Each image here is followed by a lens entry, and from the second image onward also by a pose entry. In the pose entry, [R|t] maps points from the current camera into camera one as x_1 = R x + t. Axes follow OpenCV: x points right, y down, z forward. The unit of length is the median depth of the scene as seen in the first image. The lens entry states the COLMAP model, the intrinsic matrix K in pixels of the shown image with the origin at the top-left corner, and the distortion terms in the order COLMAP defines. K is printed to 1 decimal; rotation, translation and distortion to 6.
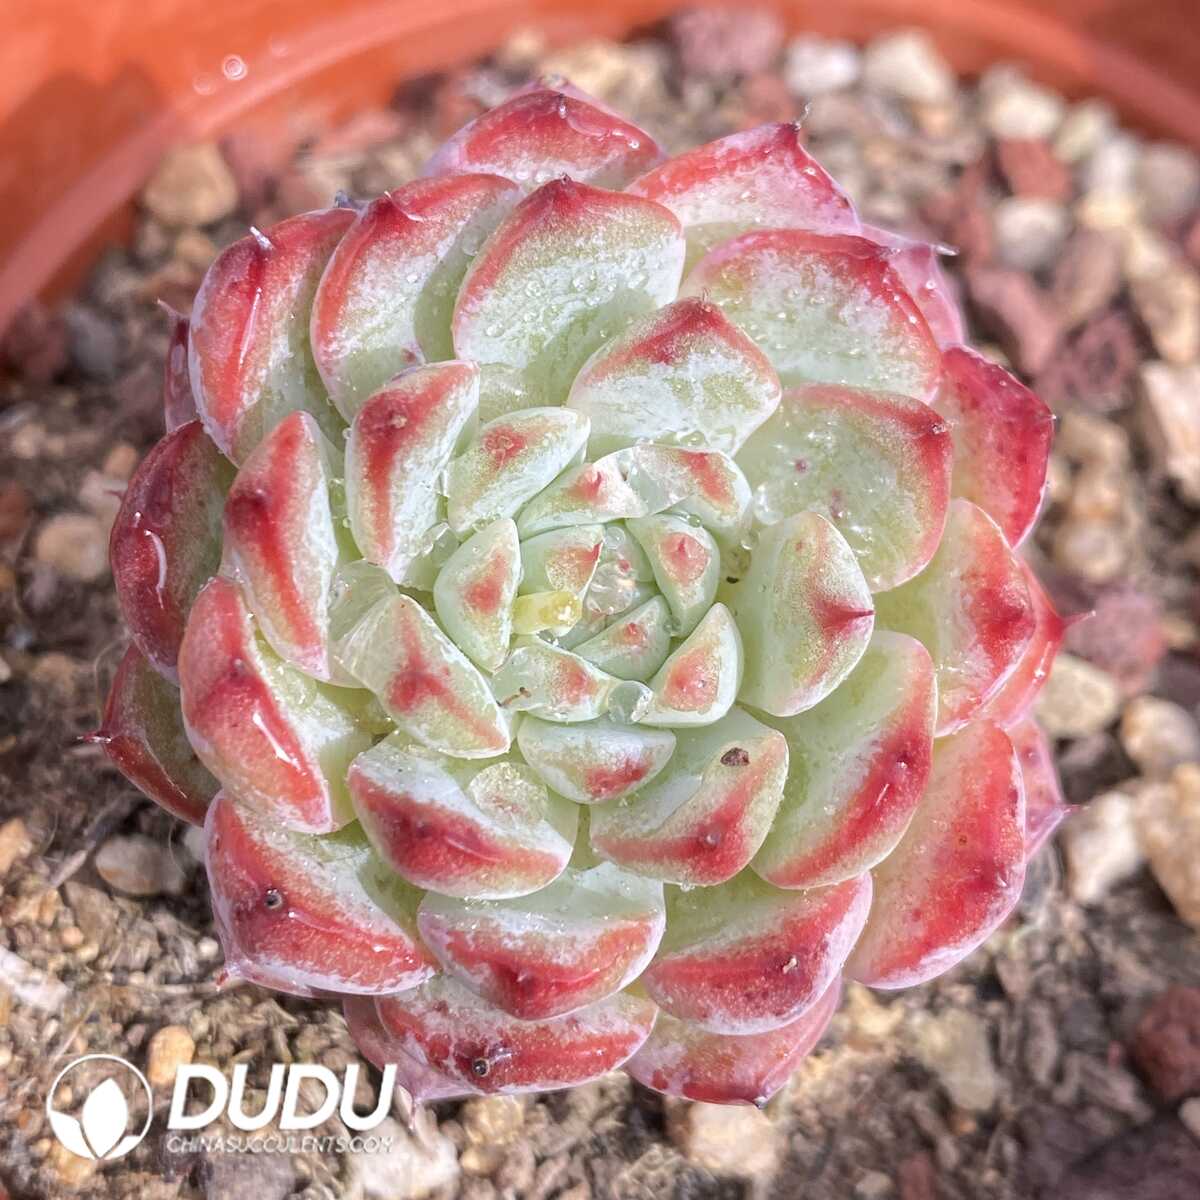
lens RADIAL K [[2353.8, 0, 597.0], [0, 2353.8, 599.4], [0, 0, 1]] dist [0.120295, 0.000000]
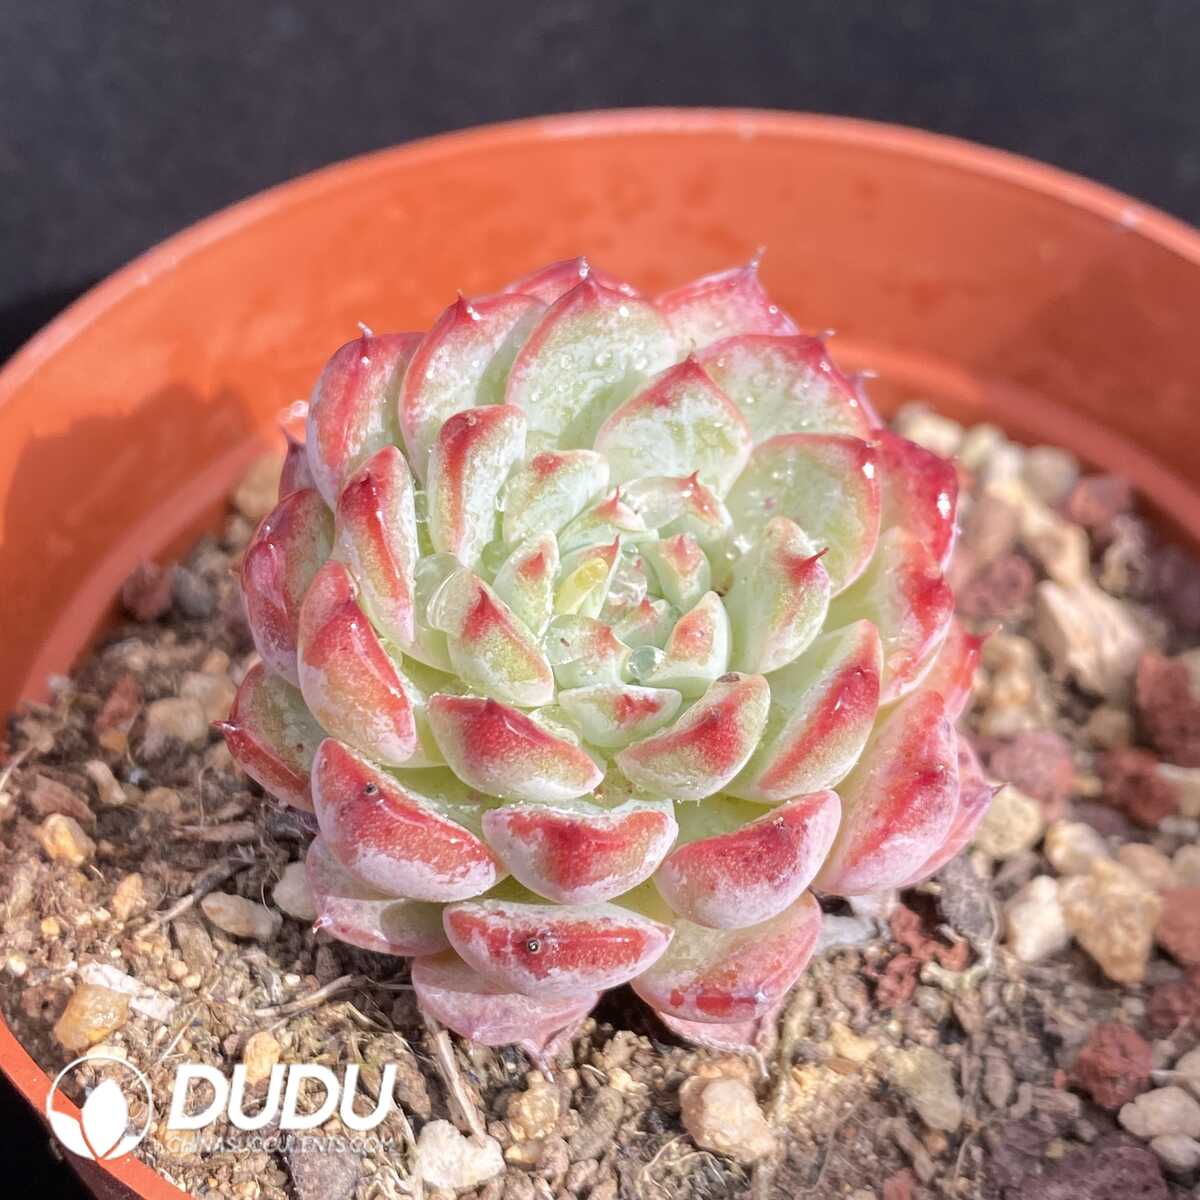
lens RADIAL K [[2353.8, 0, 605.0], [0, 2353.8, 600.9], [0, 0, 1]] dist [0.120295, 0.000000]
pose [[0.999607, -0.016405, 0.022748, -0.036348], [0.023116, 0.941231, -0.336973, 0.440416], [-0.015883, 0.337366, 0.941240, -0.222015]]
